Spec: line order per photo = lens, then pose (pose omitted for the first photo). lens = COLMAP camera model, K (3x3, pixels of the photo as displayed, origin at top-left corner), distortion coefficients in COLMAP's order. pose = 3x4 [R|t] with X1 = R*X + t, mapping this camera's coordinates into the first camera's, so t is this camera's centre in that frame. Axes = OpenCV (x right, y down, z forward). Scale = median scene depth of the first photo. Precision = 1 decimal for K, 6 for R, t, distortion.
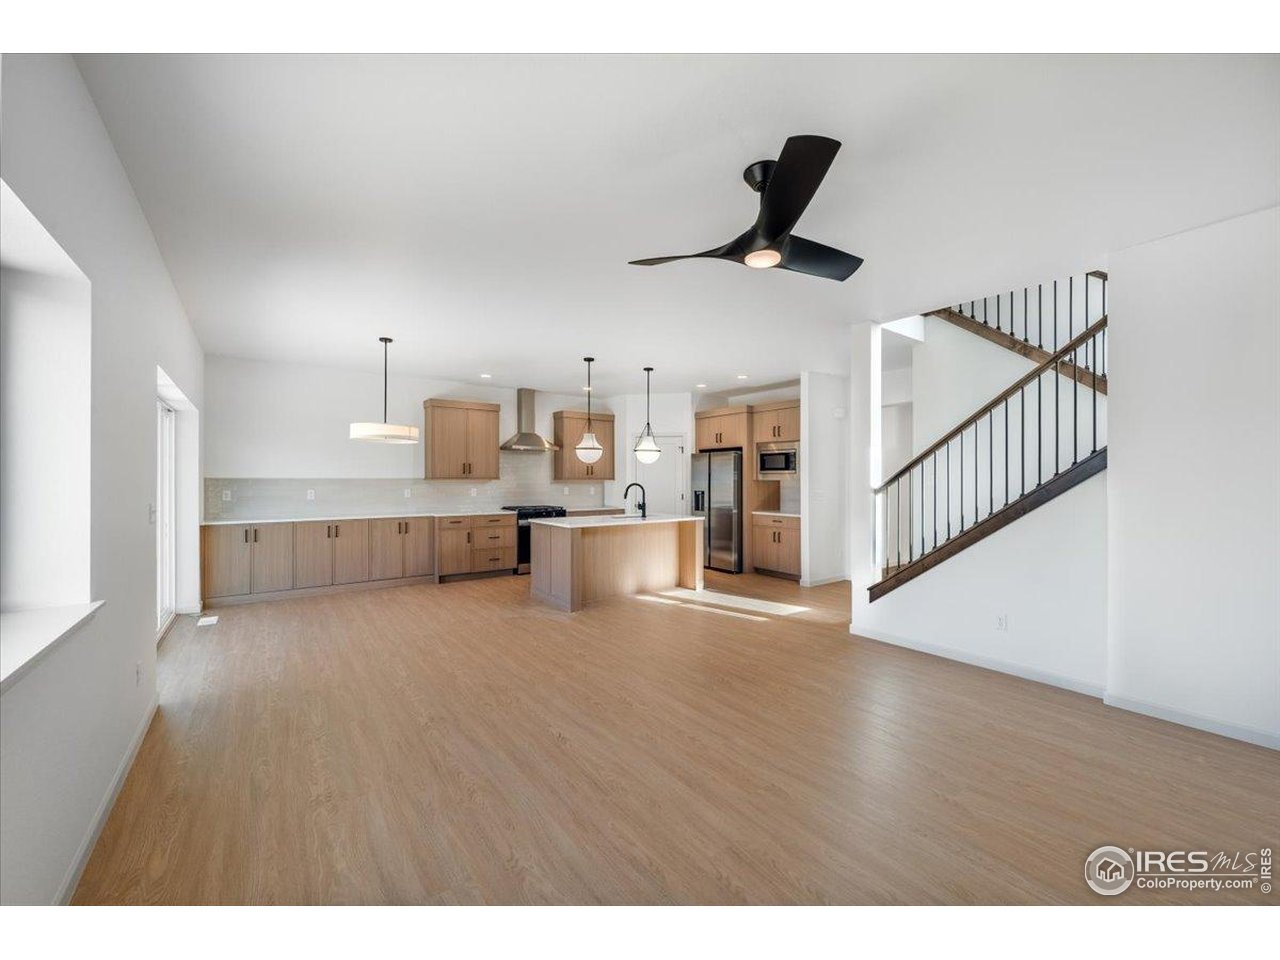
lens RADIAL K [[505.4, 0, 633.4], [0, 505.4, 487.2], [0, 0, 1]] dist [-0.002848, -0.000353]
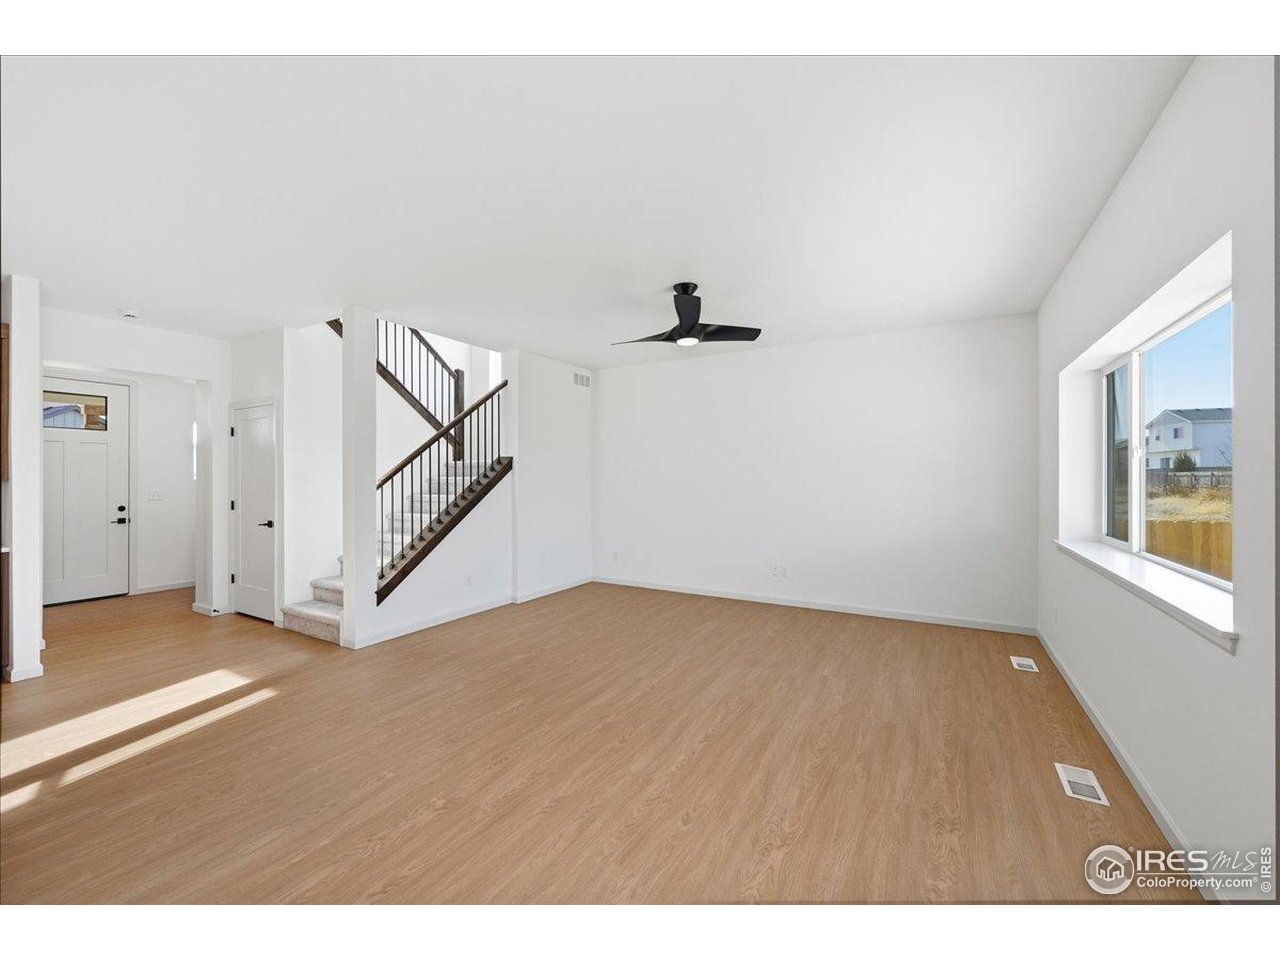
lens RADIAL K [[517.5, 0, 637.0], [0, 517.5, 480.6], [0, 0, 1]] dist [-0.001397, -0.000236]
pose [[-0.400992, -0.006614, 0.916058, -0.431882], [0.016859, 0.999751, 0.014598, -0.010048], [-0.915926, 0.021298, -0.400781, 0.650993]]
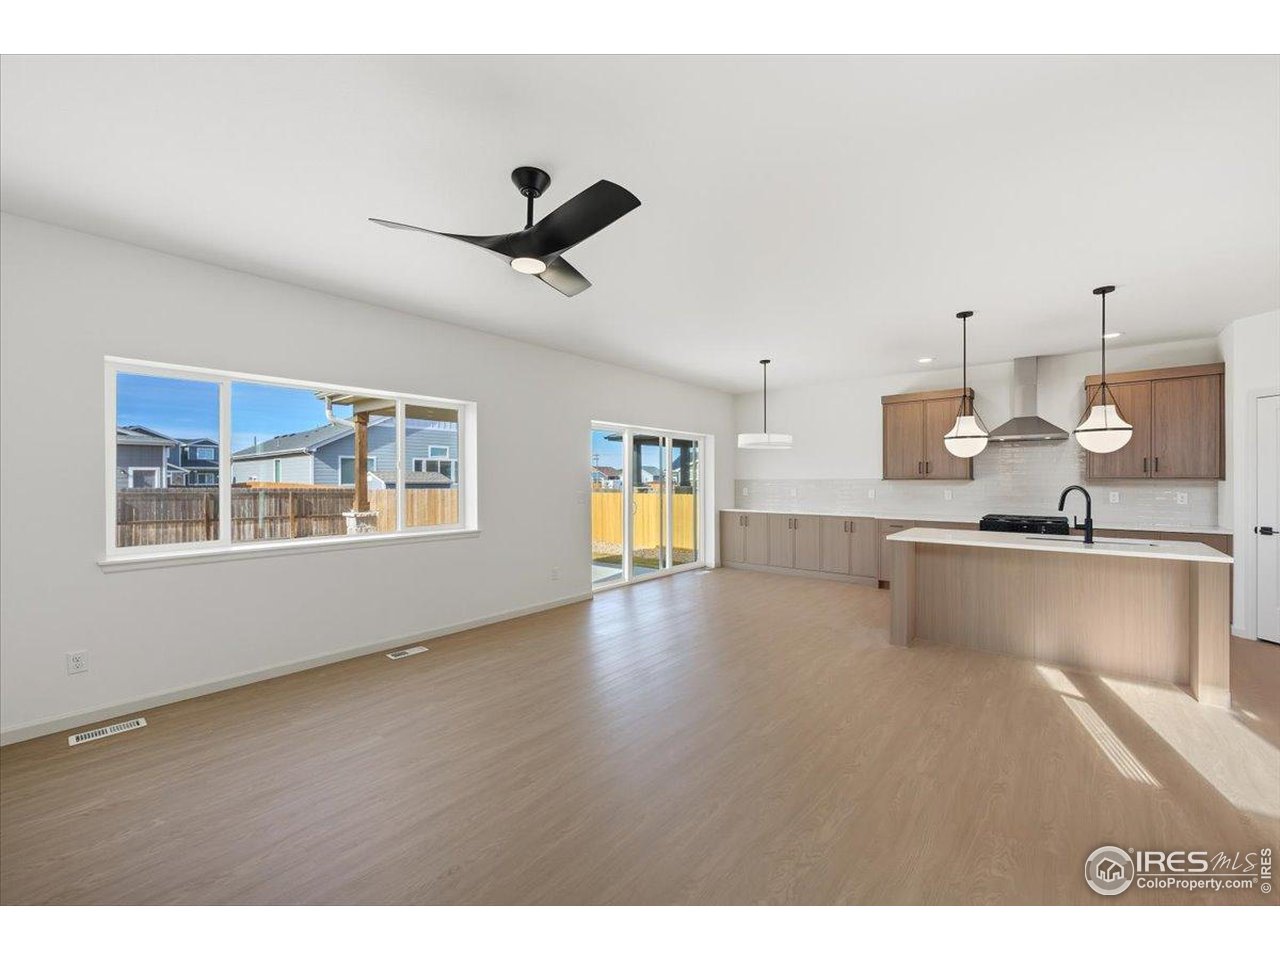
lens RADIAL K [[517.5, 0, 637.0], [0, 517.5, 480.6], [0, 0, 1]] dist [-0.001397, -0.000236]
pose [[0.241016, -0.000879, -0.970521, 0.485373], [-0.013253, 0.999903, -0.004197, -0.003649], [0.970431, 0.013874, 0.240981, 0.339026]]
